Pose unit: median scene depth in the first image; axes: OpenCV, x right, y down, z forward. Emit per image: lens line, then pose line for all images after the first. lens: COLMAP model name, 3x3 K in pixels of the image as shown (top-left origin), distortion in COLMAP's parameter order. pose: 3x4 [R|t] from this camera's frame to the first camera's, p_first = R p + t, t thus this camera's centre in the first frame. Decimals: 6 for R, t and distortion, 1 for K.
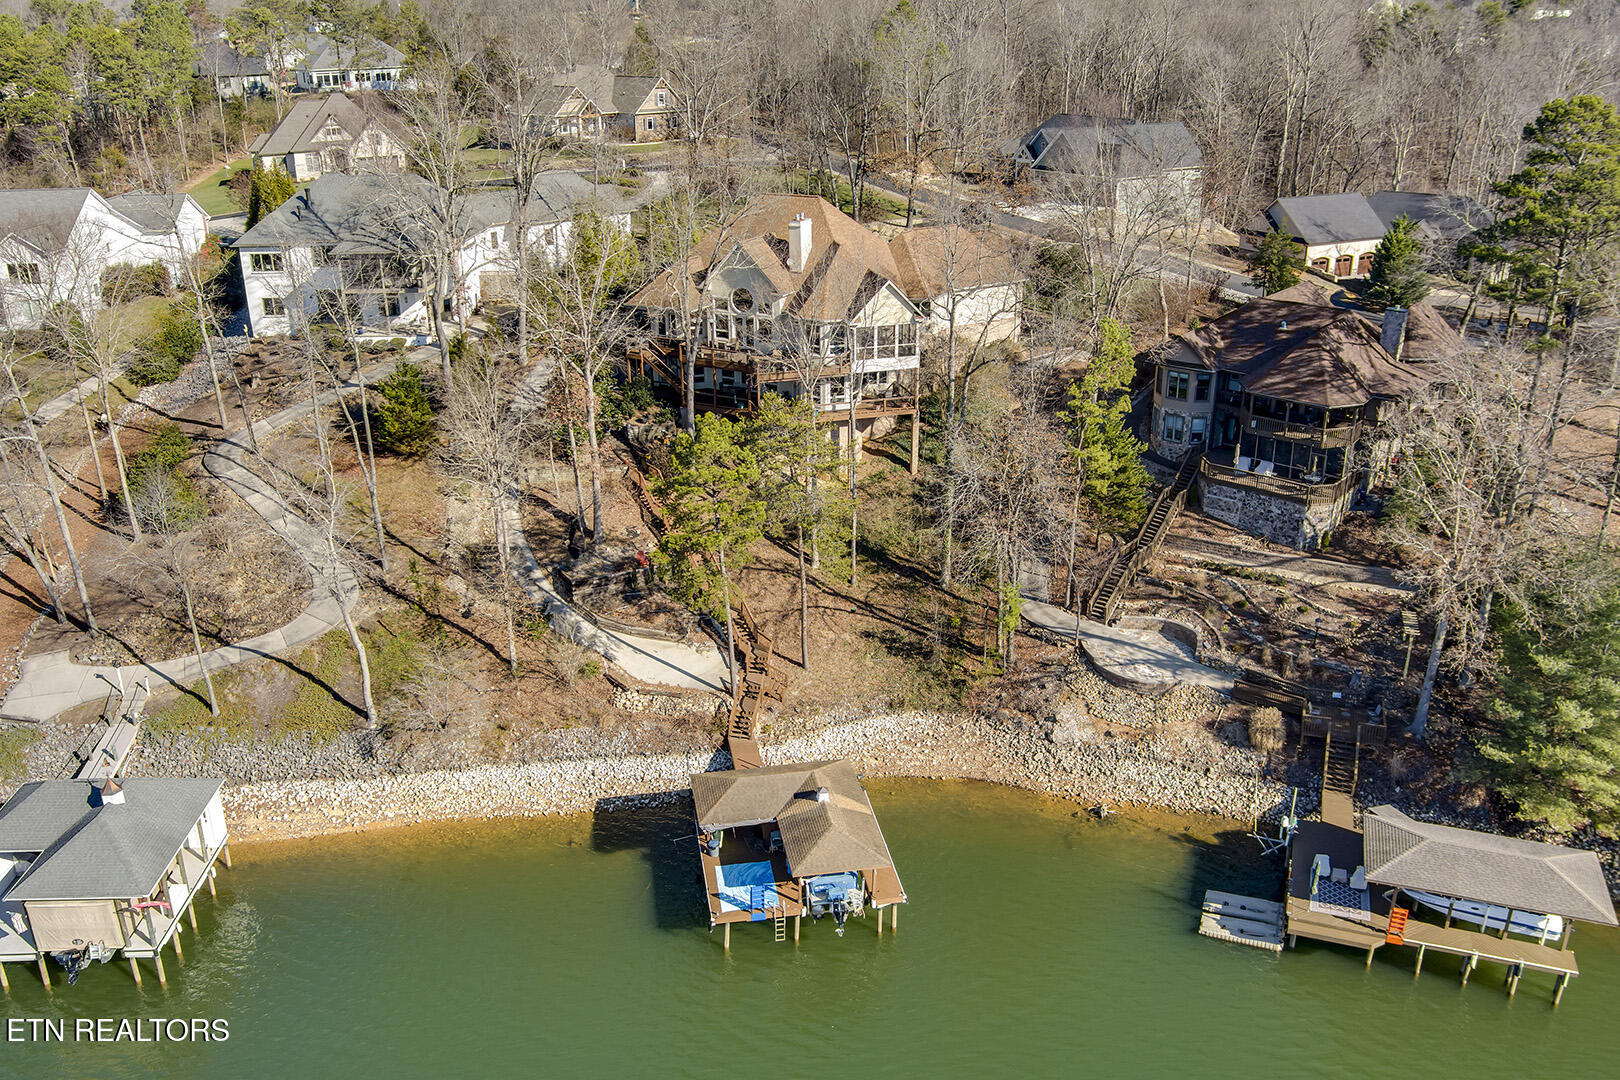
lens RADIAL K [[1055.2, 0, 810.0], [0, 1055.2, 540.0], [0, 0, 1]] dist [-0.006200, -0.002819]
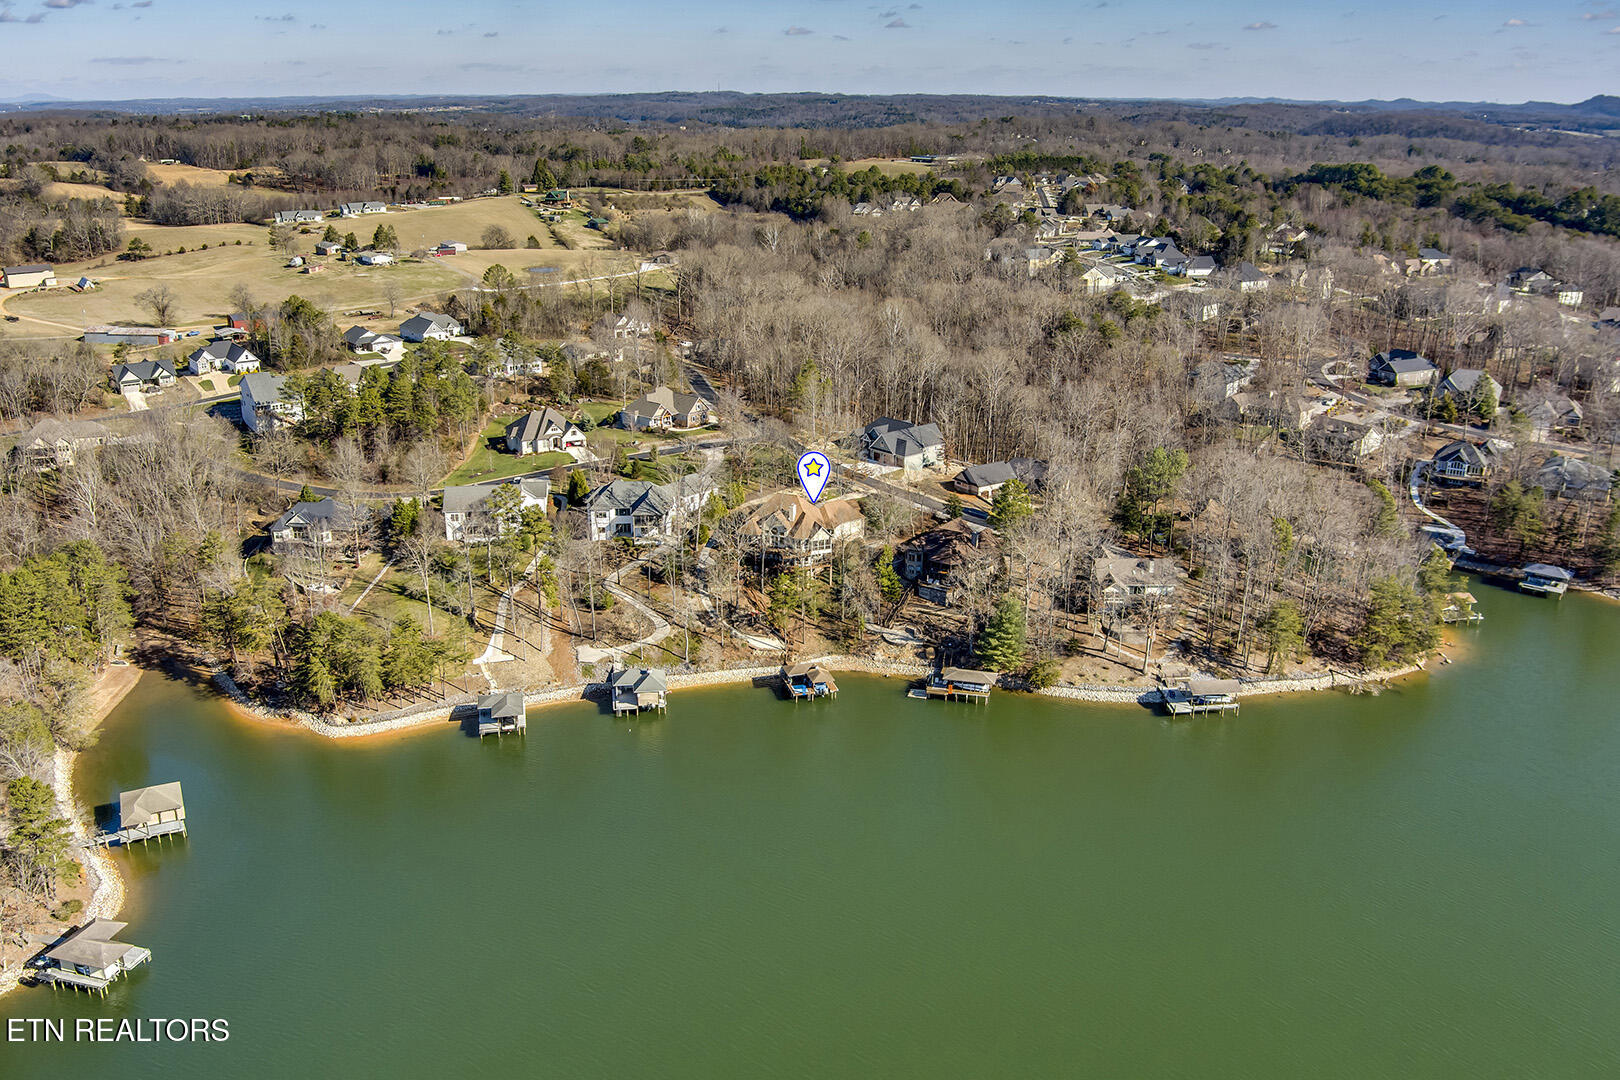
lens RADIAL K [[1055.2, 0, 810.0], [0, 1055.2, 540.0], [0, 0, 1]] dist [-0.006200, -0.002819]
pose [[0.991931, -0.017426, 0.125577, -0.407466], [0.028037, 0.996135, -0.083237, 0.070150], [-0.123642, 0.086087, 0.988586, -2.420096]]
